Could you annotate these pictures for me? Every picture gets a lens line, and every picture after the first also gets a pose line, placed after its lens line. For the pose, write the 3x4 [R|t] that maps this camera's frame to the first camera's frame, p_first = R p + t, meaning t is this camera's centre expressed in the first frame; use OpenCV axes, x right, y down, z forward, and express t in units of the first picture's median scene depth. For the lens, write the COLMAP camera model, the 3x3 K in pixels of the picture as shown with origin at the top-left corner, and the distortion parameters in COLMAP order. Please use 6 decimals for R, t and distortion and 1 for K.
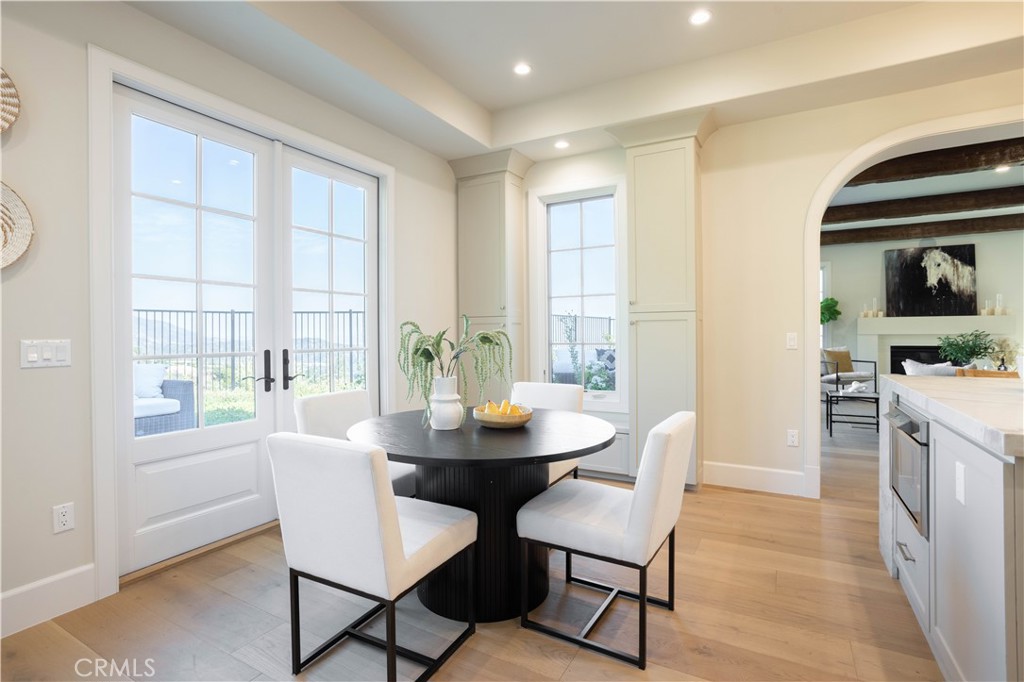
lens RADIAL K [[490.6, 0, 502.7], [0, 490.6, 334.6], [0, 0, 1]] dist [-0.033415, 0.014418]
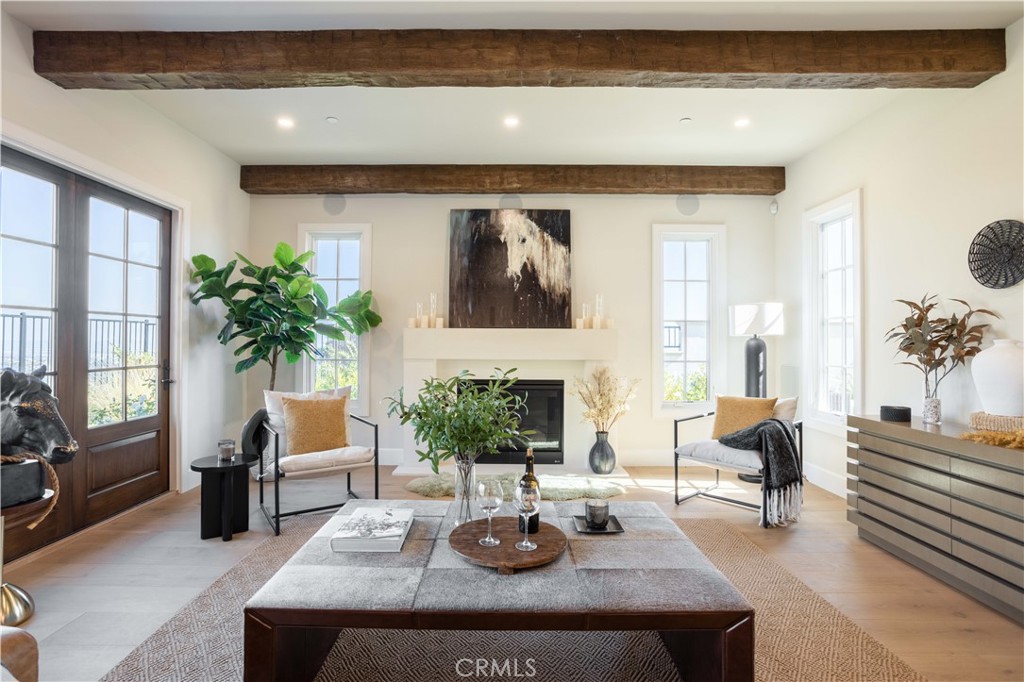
lens RADIAL K [[490.6, 0, 504.4], [0, 490.6, 336.4], [0, 0, 1]] dist [-0.033415, 0.014418]
pose [[0.874765, 0.019789, 0.484143, 0.601468], [-0.011608, 0.999735, -0.019891, -0.016807], [-0.484409, 0.011780, 0.874763, 0.495820]]
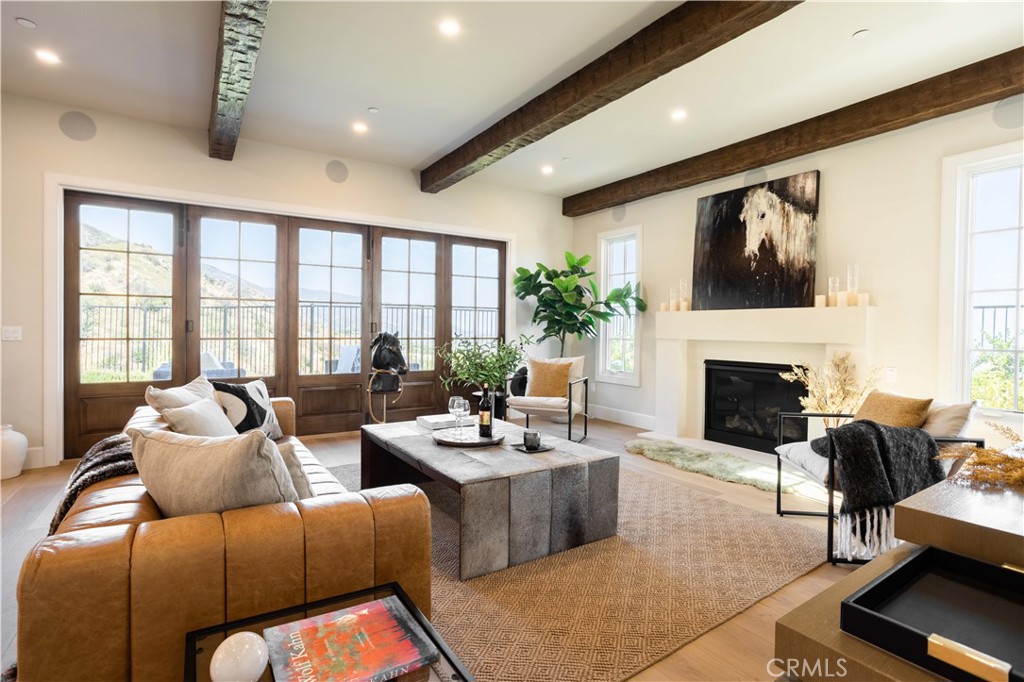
lens RADIAL K [[490.6, 0, 515.4], [0, 490.6, 337.3], [0, 0, 1]] dist [-0.033415, 0.014418]
pose [[0.896494, 0.030006, -0.442039, 0.902134], [-0.025872, 0.999547, 0.015379, -0.007631], [0.442300, -0.002351, 0.896864, 0.379658]]
